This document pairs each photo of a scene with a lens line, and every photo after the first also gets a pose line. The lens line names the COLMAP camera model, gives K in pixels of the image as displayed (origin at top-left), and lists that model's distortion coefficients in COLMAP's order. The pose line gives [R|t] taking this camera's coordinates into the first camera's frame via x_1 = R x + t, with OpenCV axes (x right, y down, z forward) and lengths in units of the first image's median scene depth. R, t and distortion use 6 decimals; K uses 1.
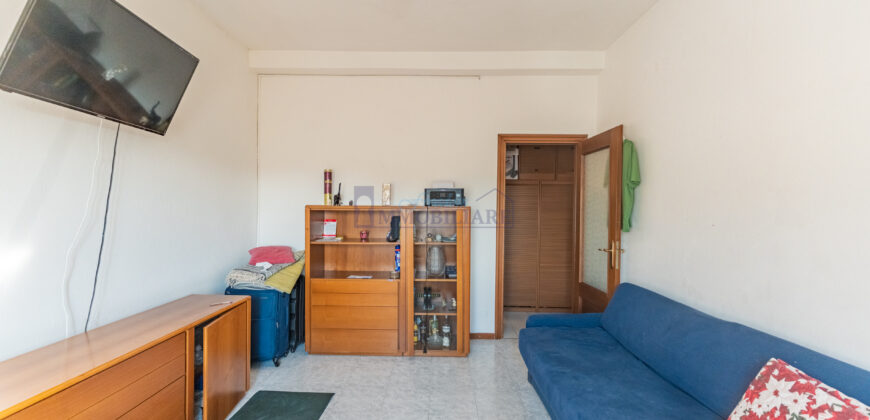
lens RADIAL K [[348.0, 0, 435.0], [0, 348.0, 210.0], [0, 0, 1]] dist [0.000470, 0.000344]
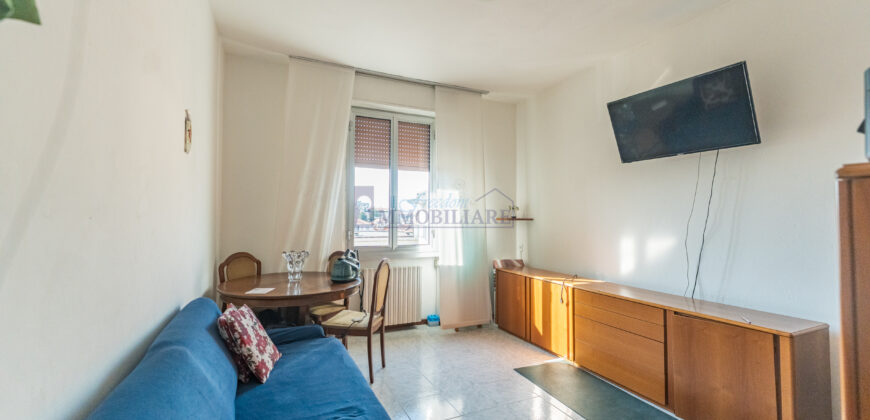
lens RADIAL K [[348.0, 0, 435.0], [0, 348.0, 210.0], [0, 0, 1]] dist [0.000470, 0.000344]
pose [[-0.902044, -0.029318, -0.430648, 0.360520], [-0.021094, 0.999493, -0.023860, 0.018339], [0.431129, -0.012438, -0.902205, 1.073719]]
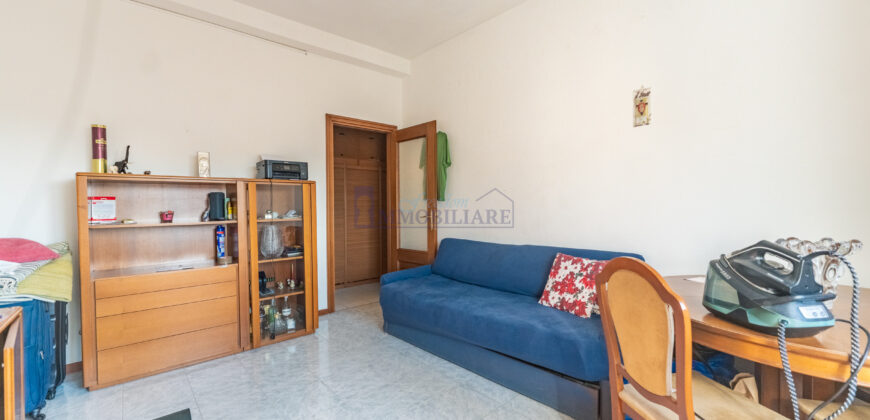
lens RADIAL K [[348.0, 0, 435.0], [0, 348.0, 210.0], [0, 0, 1]] dist [0.000470, 0.000344]
pose [[0.730430, -0.024808, 0.682537, -0.327854], [0.022431, 0.999672, 0.012329, 0.067839], [-0.682620, 0.006304, 0.730747, 0.039660]]
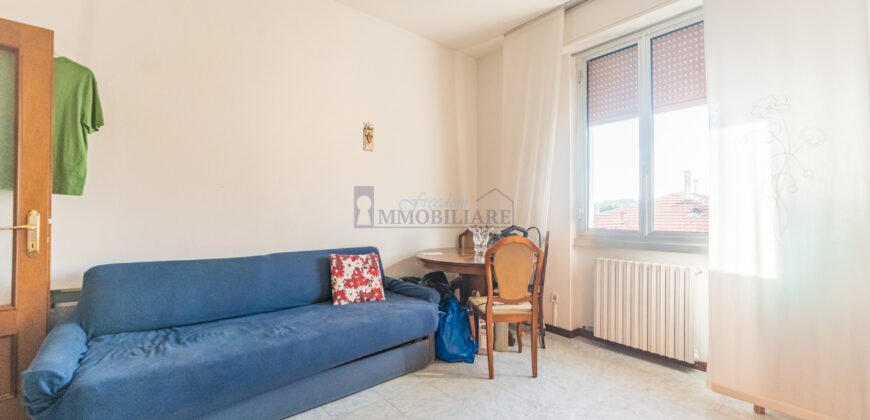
lens RADIAL K [[348.0, 0, 435.0], [0, 348.0, 210.0], [0, 0, 1]] dist [0.000470, 0.000344]
pose [[-0.654774, -0.003327, 0.755817, -0.372668], [-0.004505, 0.999990, 0.000499, 0.074911], [-0.755811, -0.003079, -0.654782, 0.786264]]
